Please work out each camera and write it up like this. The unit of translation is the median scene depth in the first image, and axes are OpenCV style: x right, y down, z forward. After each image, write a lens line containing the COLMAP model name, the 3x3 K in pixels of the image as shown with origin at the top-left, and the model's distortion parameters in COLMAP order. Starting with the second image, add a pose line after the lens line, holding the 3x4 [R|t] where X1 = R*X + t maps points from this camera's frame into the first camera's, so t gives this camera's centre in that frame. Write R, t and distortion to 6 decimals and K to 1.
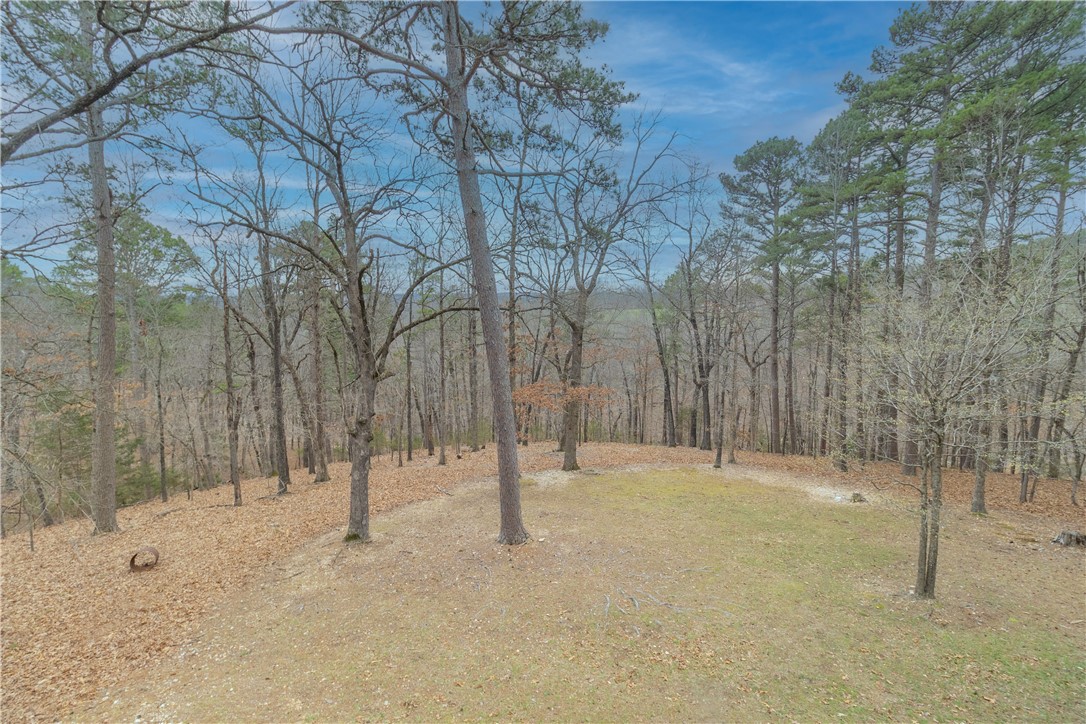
lens RADIAL K [[498.2, 0, 544.7], [0, 498.2, 357.0], [0, 0, 1]] dist [0.000857, 0.000092]
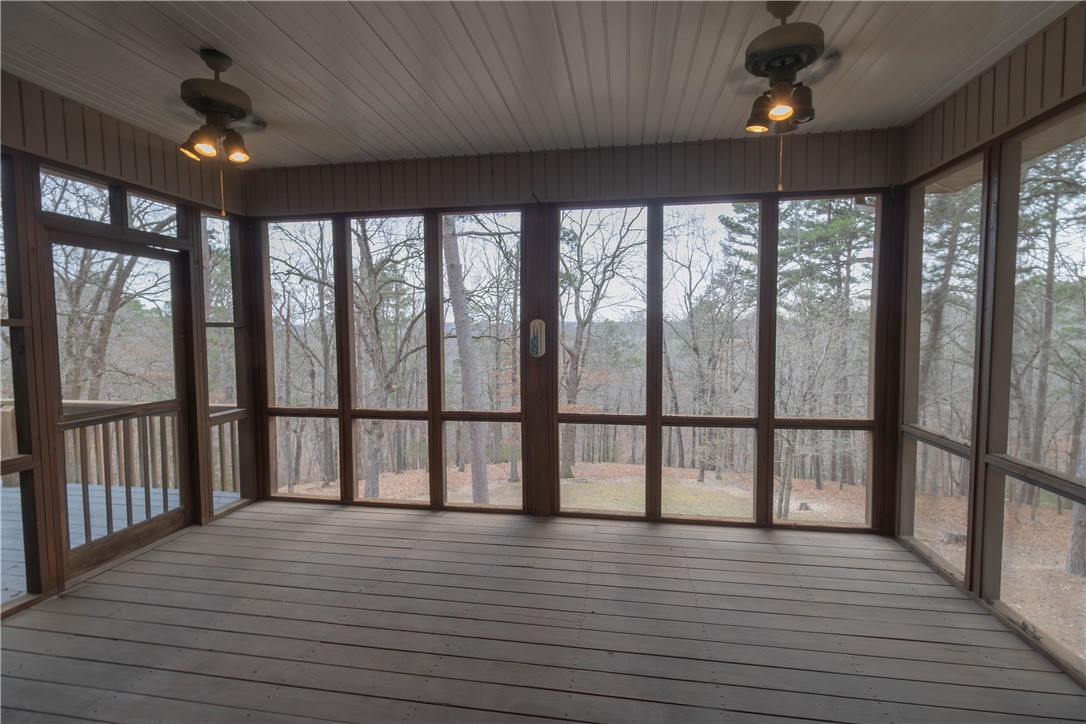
lens RADIAL K [[481.3, 0, 533.8], [0, 481.3, 358.2], [0, 0, 1]] dist [0.001485, 0.000168]
pose [[0.992779, 0.010311, -0.119515, 0.112351], [-0.016809, 0.998427, -0.053488, 0.013361], [0.118775, 0.055111, 0.991391, -0.121418]]
